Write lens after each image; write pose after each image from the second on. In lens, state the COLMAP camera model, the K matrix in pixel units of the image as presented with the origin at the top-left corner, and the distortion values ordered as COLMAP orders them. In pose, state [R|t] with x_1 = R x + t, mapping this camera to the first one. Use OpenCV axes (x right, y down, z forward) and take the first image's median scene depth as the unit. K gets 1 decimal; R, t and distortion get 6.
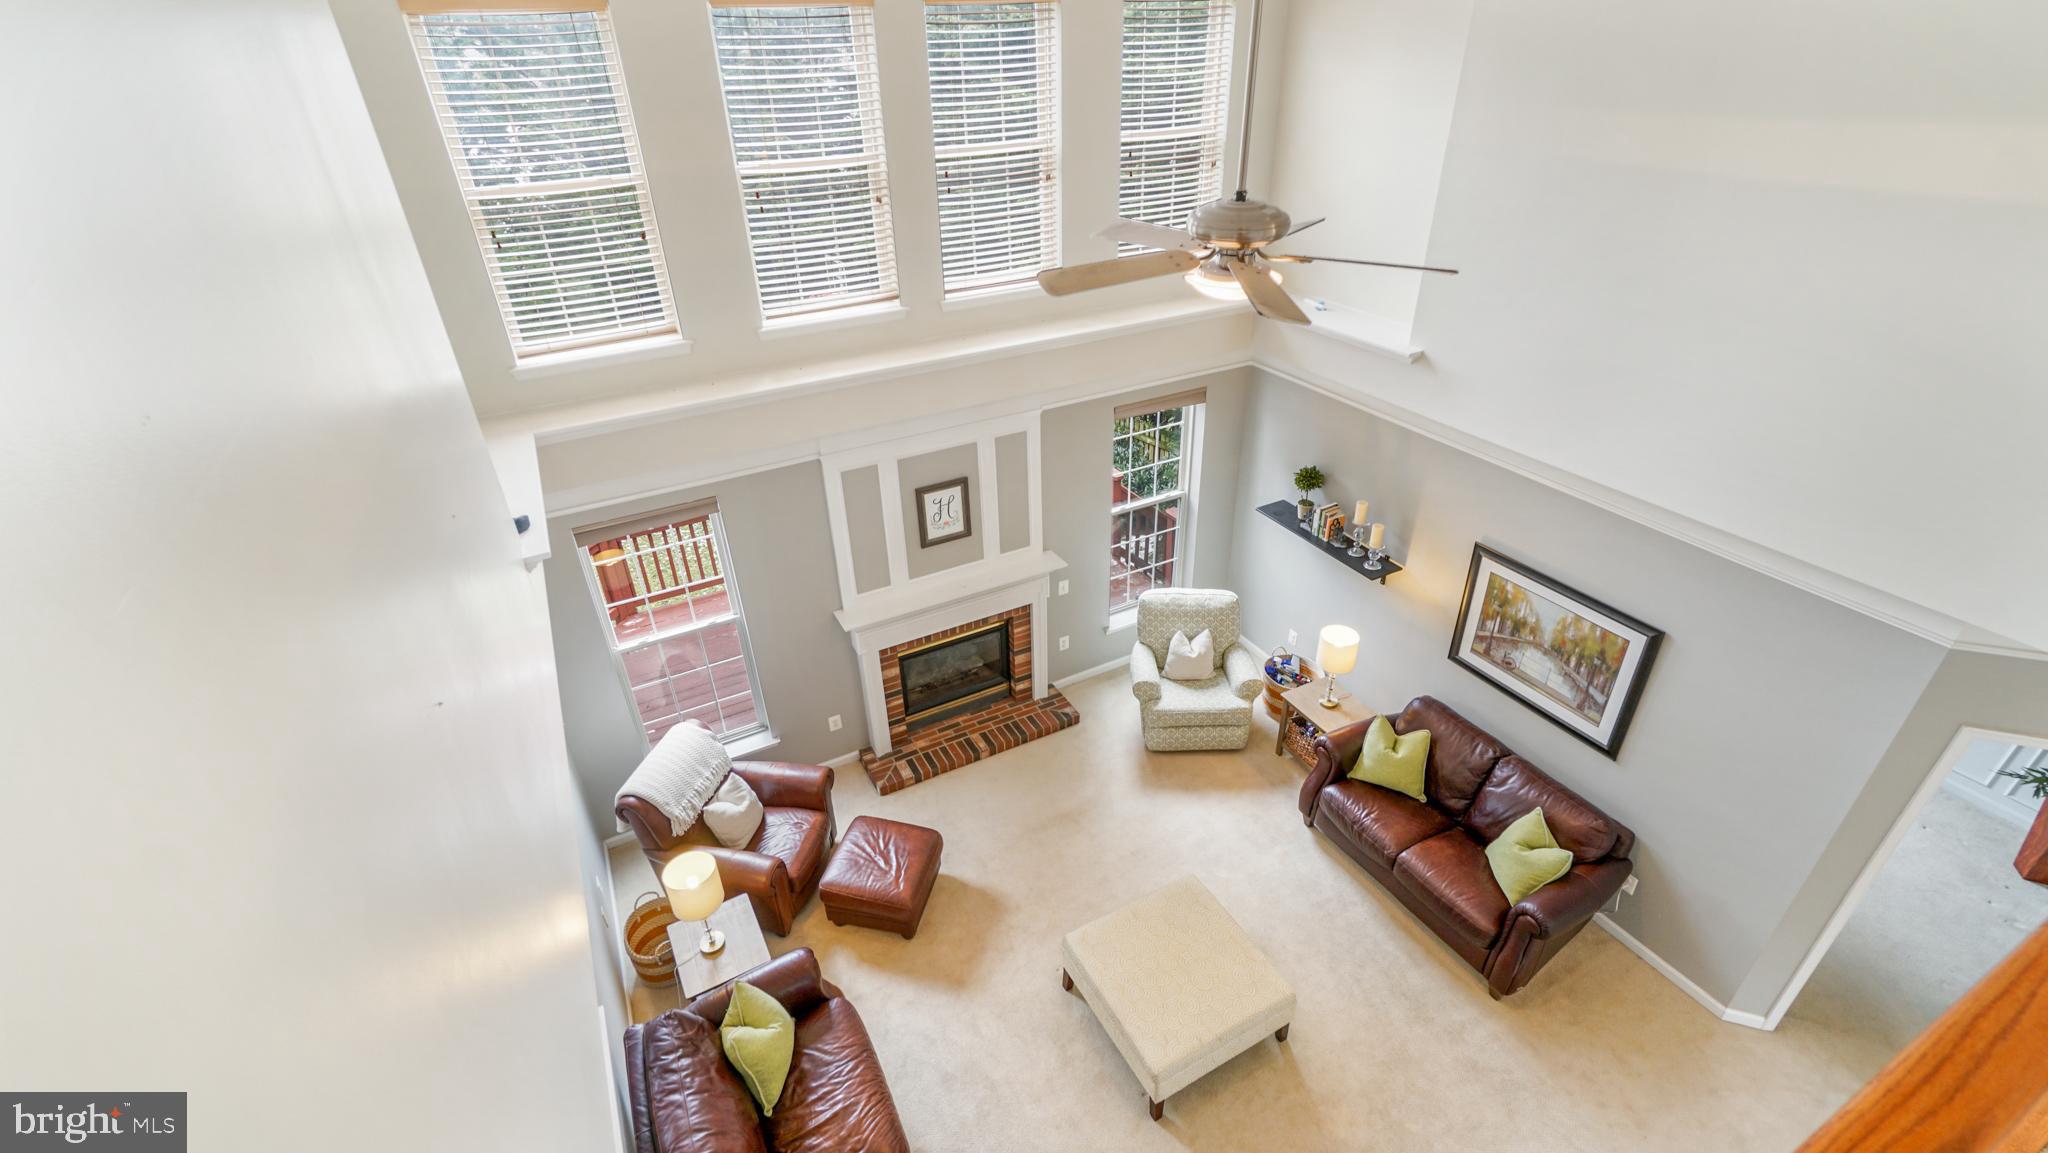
lens RADIAL K [[917.8, 0, 1017.0], [0, 917.8, 563.7], [0, 0, 1]] dist [-0.002629, 0.004945]
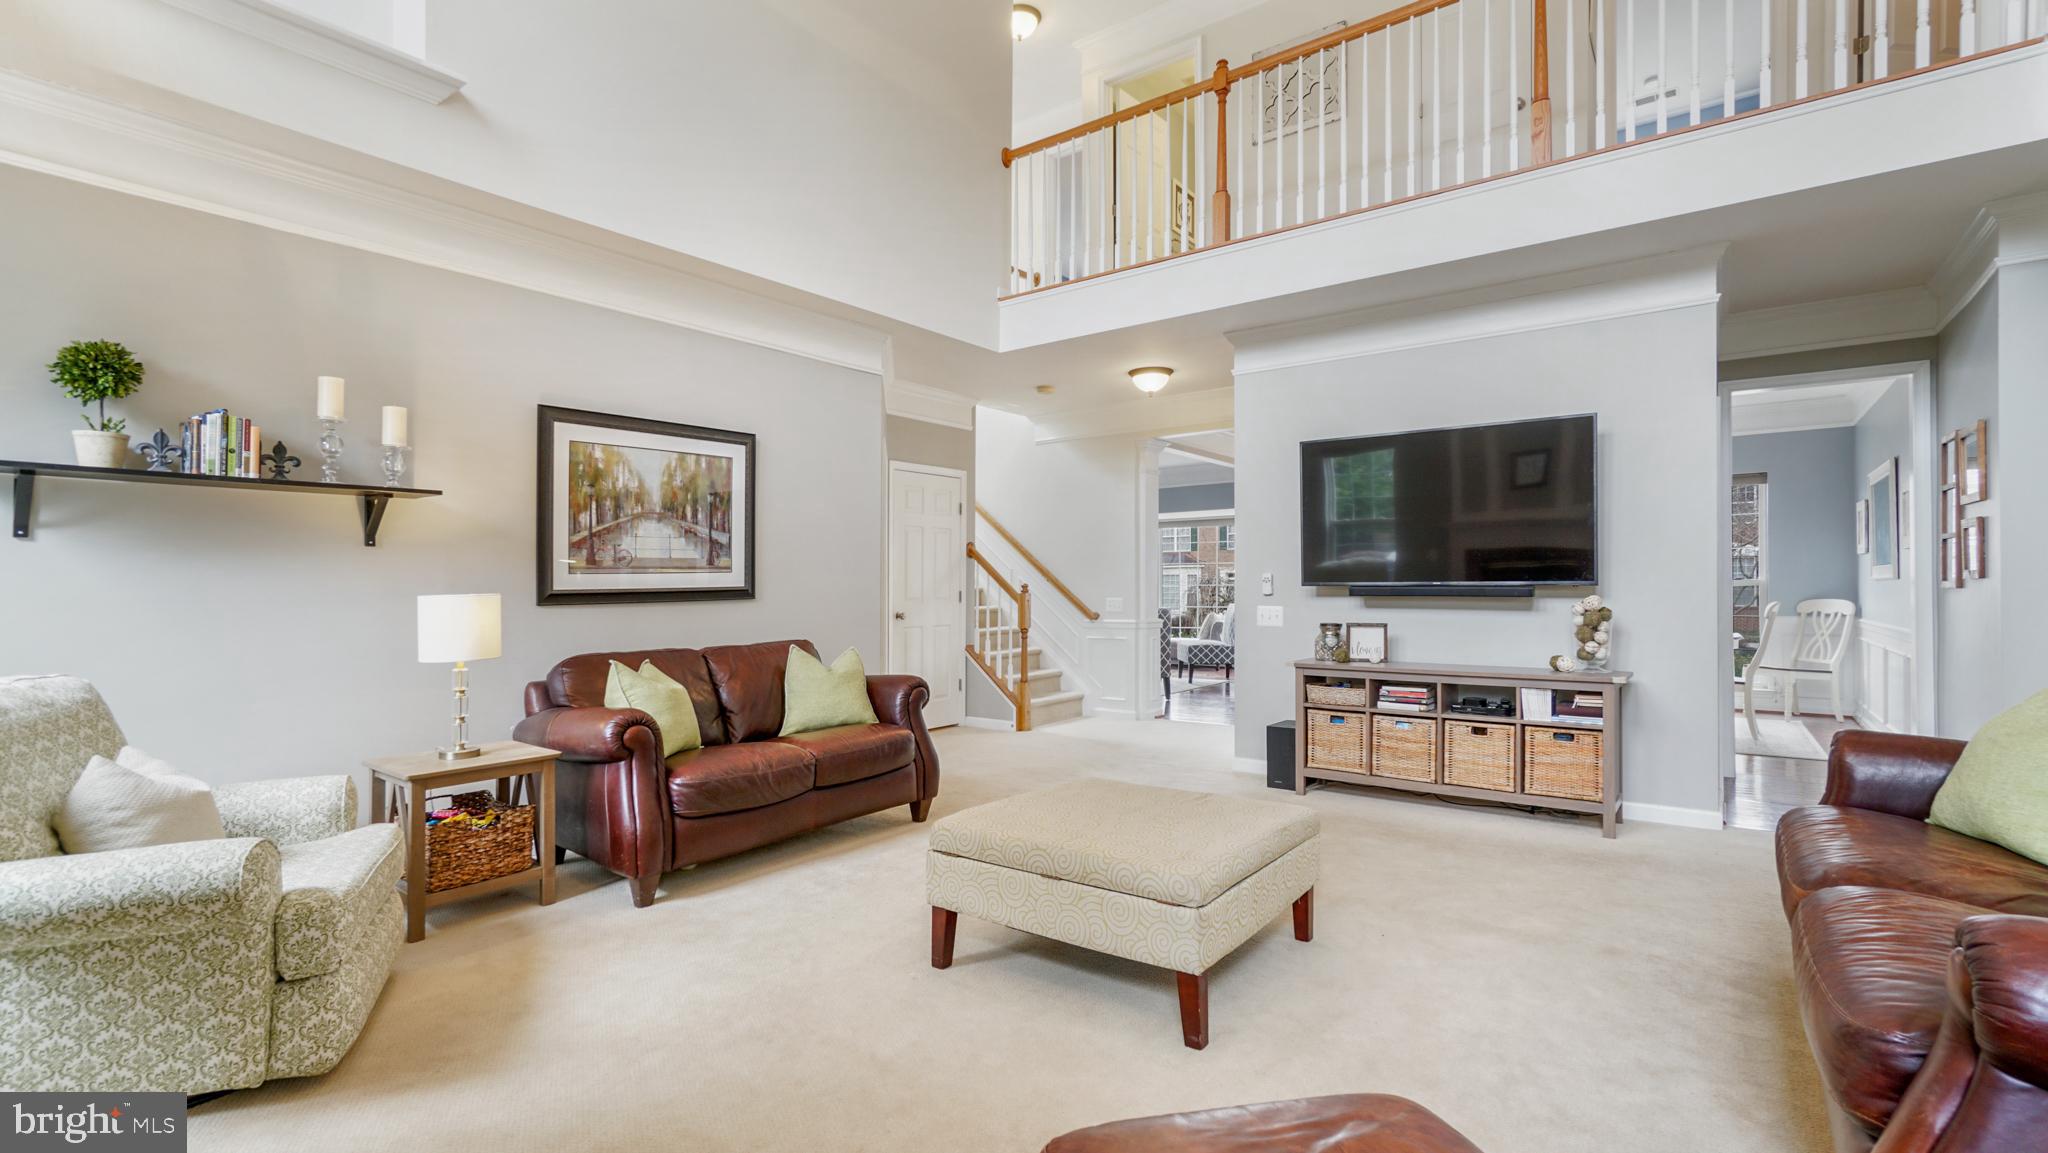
lens RADIAL K [[917.8, 0, 996.7], [0, 917.8, 594.1], [0, 0, 1]] dist [-0.002629, 0.004945]
pose [[-0.419884, 0.034877, 0.906907, -0.264780], [0.476439, 0.858971, 0.187550, 0.126106], [-0.772466, 0.510835, -0.377285, 0.964313]]
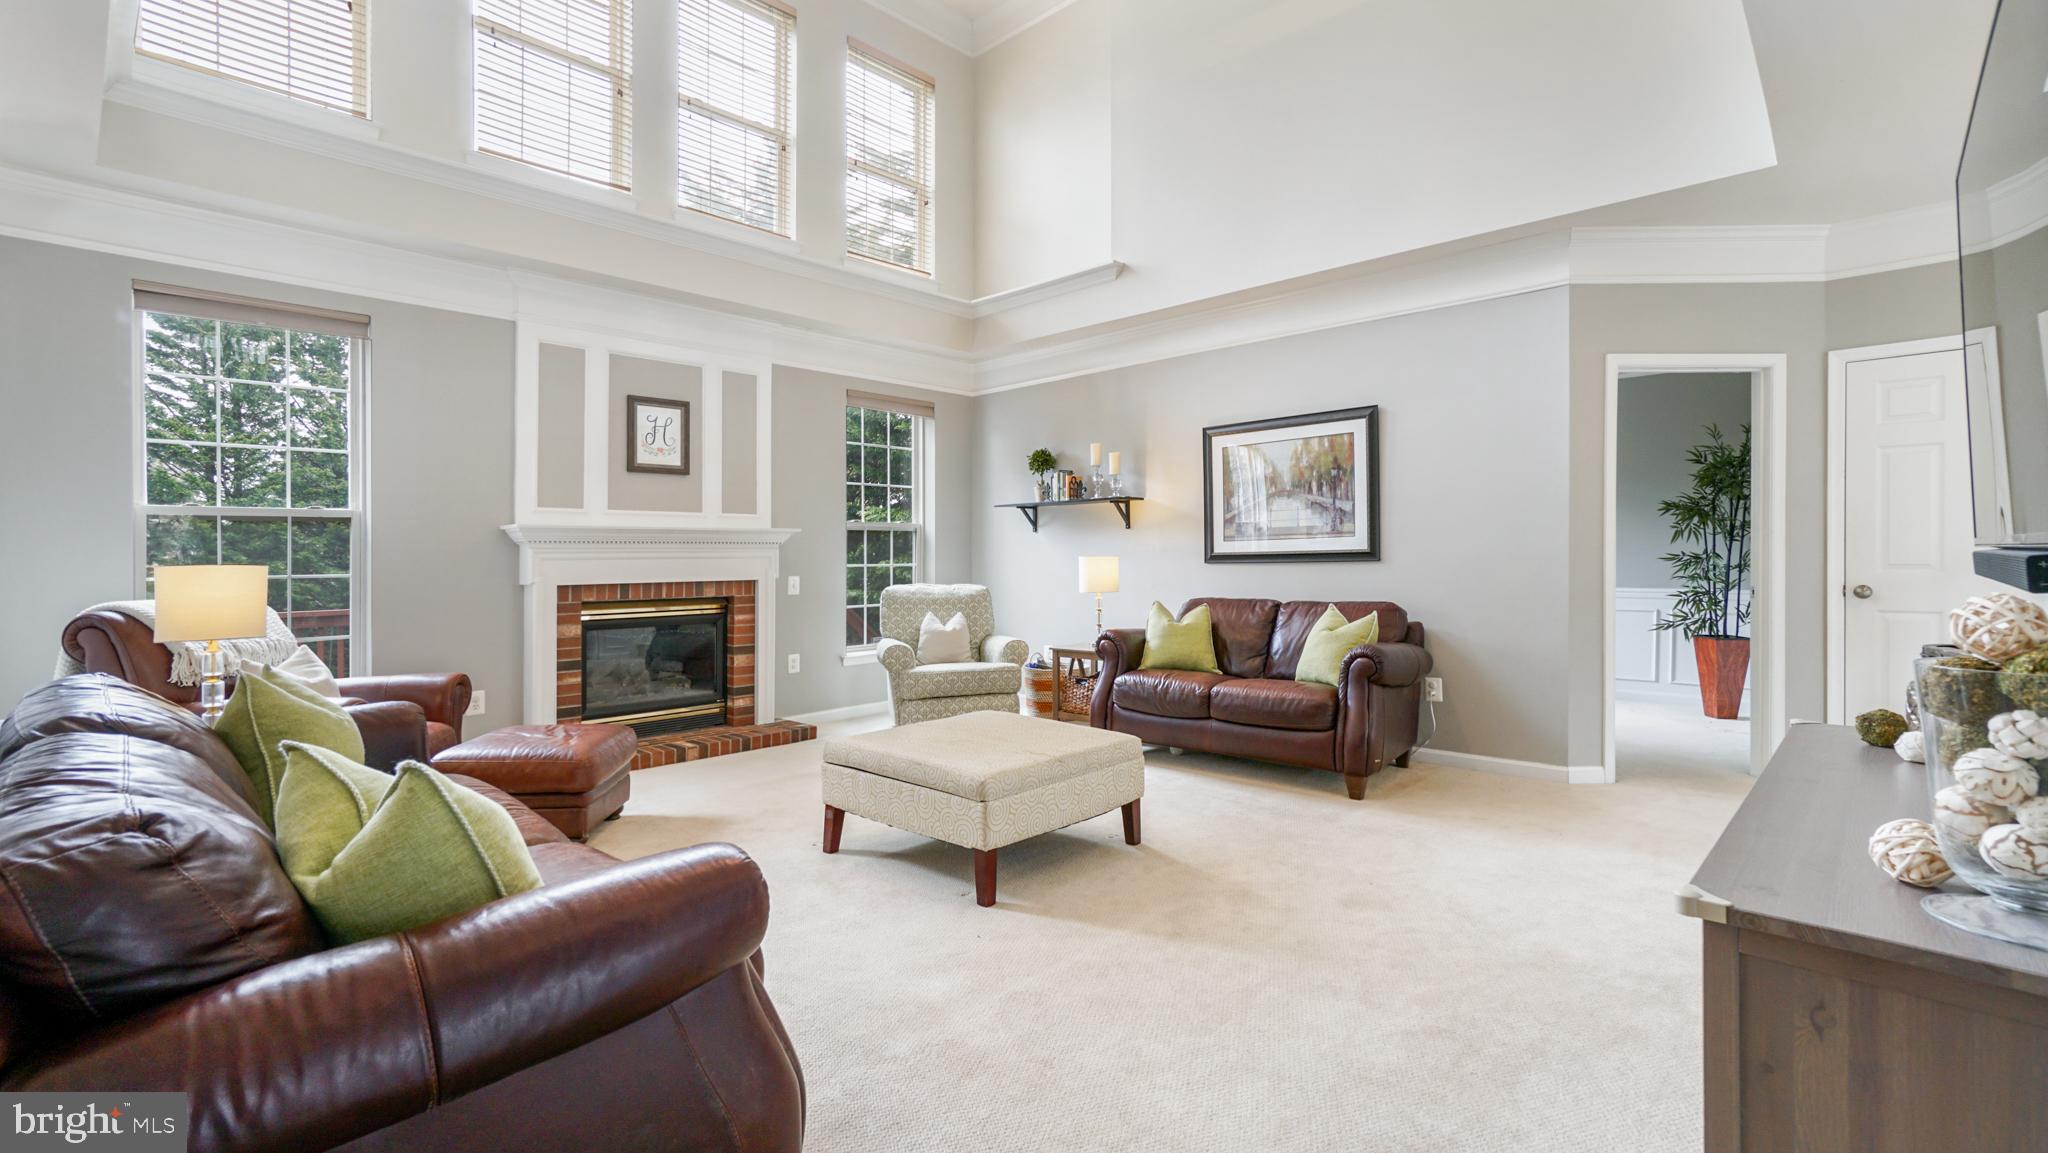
lens RADIAL K [[917.8, 0, 1030.1], [0, 917.8, 534.5], [0, 0, 1]] dist [-0.002629, 0.004945]
pose [[0.938118, 0.037989, 0.344225, -0.046419], [0.150059, 0.851221, -0.502896, 0.530454], [-0.312116, 0.523430, 0.792846, 0.253856]]
